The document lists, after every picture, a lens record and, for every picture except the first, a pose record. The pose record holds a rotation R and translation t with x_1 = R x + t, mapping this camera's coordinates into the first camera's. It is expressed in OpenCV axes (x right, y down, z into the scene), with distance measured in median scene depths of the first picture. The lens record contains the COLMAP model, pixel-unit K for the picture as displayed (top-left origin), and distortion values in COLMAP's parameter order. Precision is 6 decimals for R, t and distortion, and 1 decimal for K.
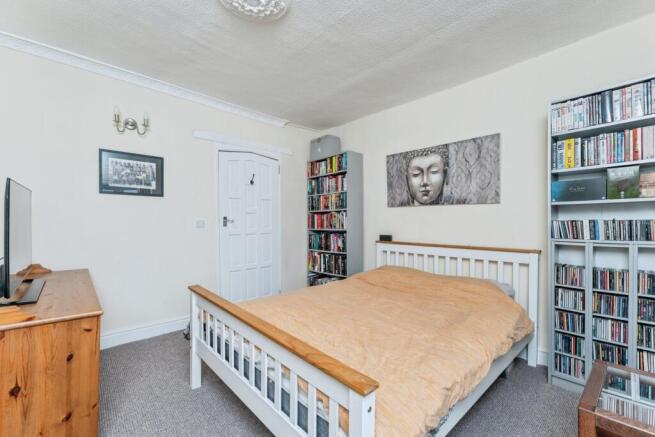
lens RADIAL K [[270.9, 0, 338.6], [0, 270.9, 218.1], [0, 0, 1]] dist [-0.000047, -0.000096]
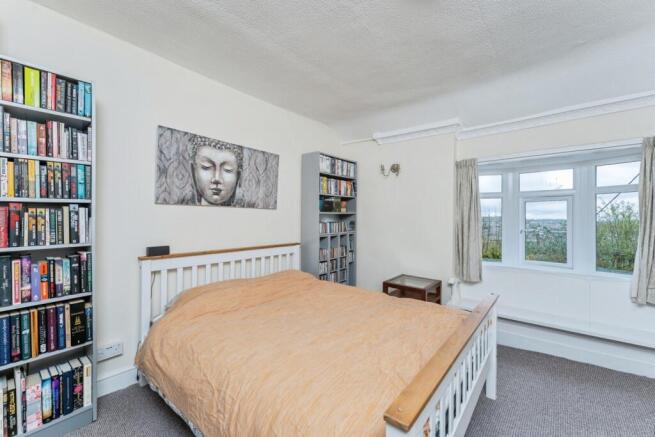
lens RADIAL K [[270.9, 0, 338.6], [0, 270.9, 218.1], [0, 0, 1]] dist [-0.000047, -0.000096]
pose [[-0.130392, 0.014541, 0.991356, -0.588242], [-0.002532, 0.999884, -0.014999, 0.003664], [-0.991459, -0.004466, -0.130340, 0.729212]]
